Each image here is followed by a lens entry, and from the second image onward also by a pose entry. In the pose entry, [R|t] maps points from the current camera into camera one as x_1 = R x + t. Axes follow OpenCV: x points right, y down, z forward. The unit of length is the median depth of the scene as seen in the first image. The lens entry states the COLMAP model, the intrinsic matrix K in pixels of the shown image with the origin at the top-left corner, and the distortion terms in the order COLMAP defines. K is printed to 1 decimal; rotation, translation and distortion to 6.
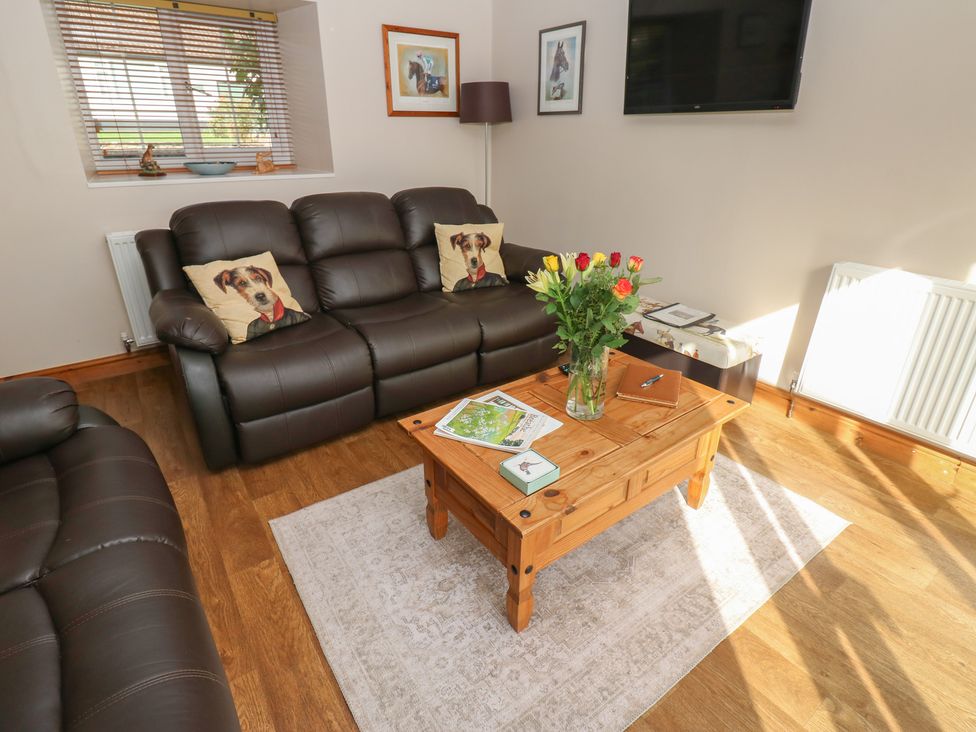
lens RADIAL K [[514.9, 0, 495.5], [0, 514.9, 356.6], [0, 0, 1]] dist [-0.005498, -0.008097]
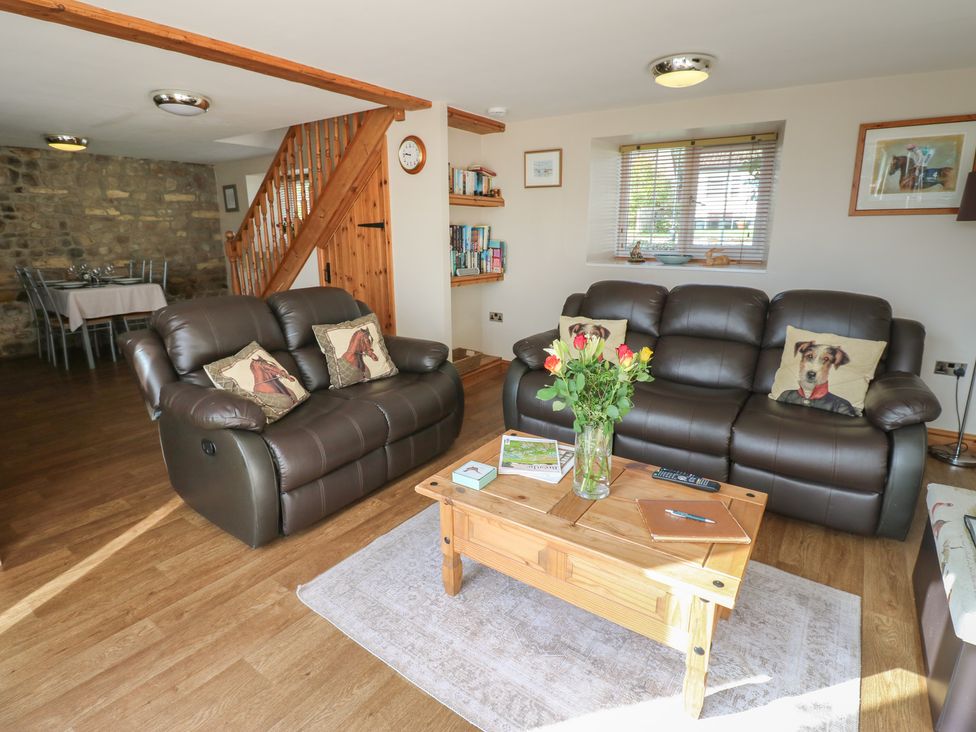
lens RADIAL K [[515.9, 0, 488.3], [0, 515.9, 359.4], [0, 0, 1]] dist [-0.000059, -0.013460]
pose [[0.297571, 0.220480, -0.928892, 0.636705], [-0.375258, 0.921666, 0.098551, -0.100259], [0.877857, 0.319249, 0.356999, 0.235436]]
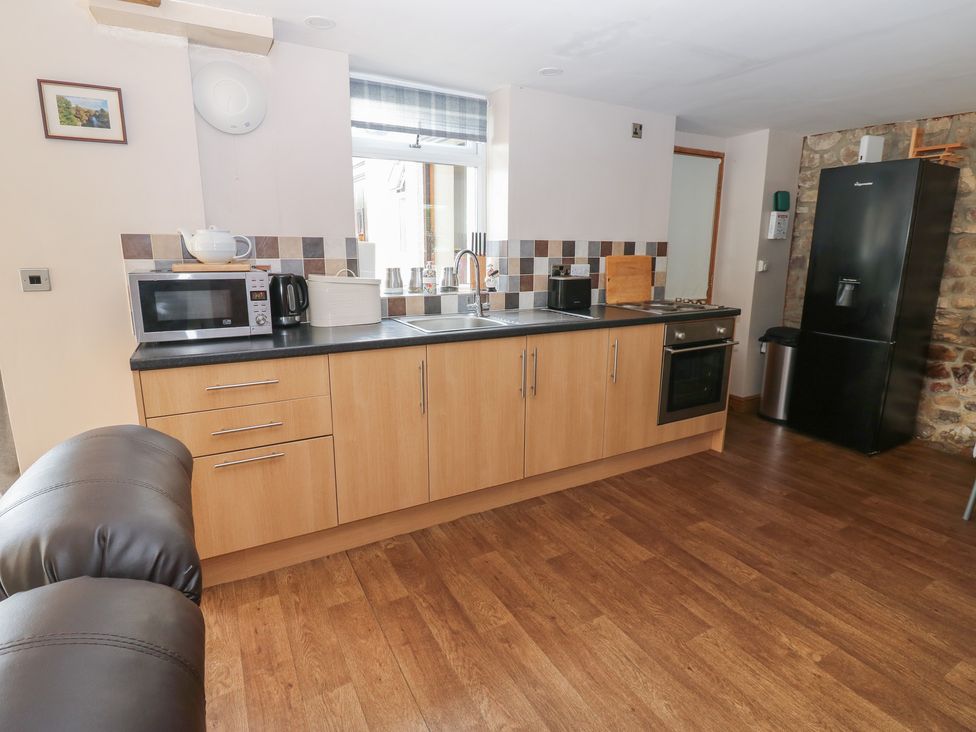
lens RADIAL K [[515.9, 0, 492.1], [0, 515.9, 356.2], [0, 0, 1]] dist [-0.000059, -0.013460]
pose [[-0.991566, -0.044396, 0.121761, -0.717333], [0.033856, 0.818144, 0.574016, -0.134883], [-0.125102, 0.573297, -0.809741, 0.277268]]
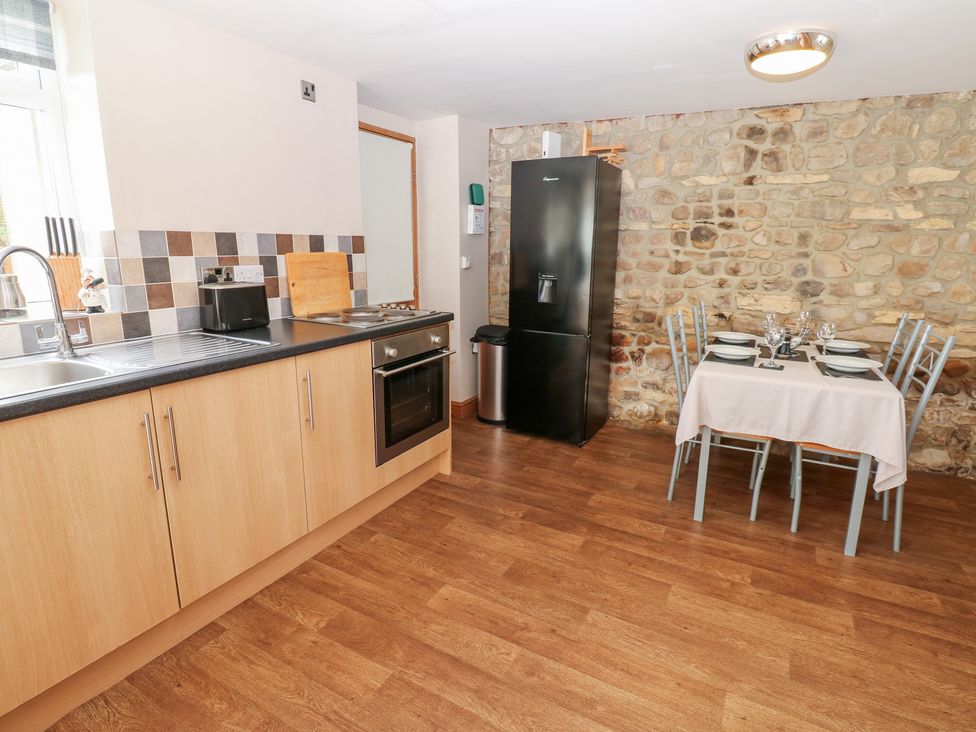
lens RADIAL K [[515.9, 0, 496.0], [0, 515.9, 357.0], [0, 0, 1]] dist [-0.000059, -0.013460]
pose [[-0.908790, 0.067138, -0.411818, -0.776607], [-0.184553, 0.820502, 0.541034, -0.034040], [0.374221, 0.567688, -0.733273, 0.037345]]
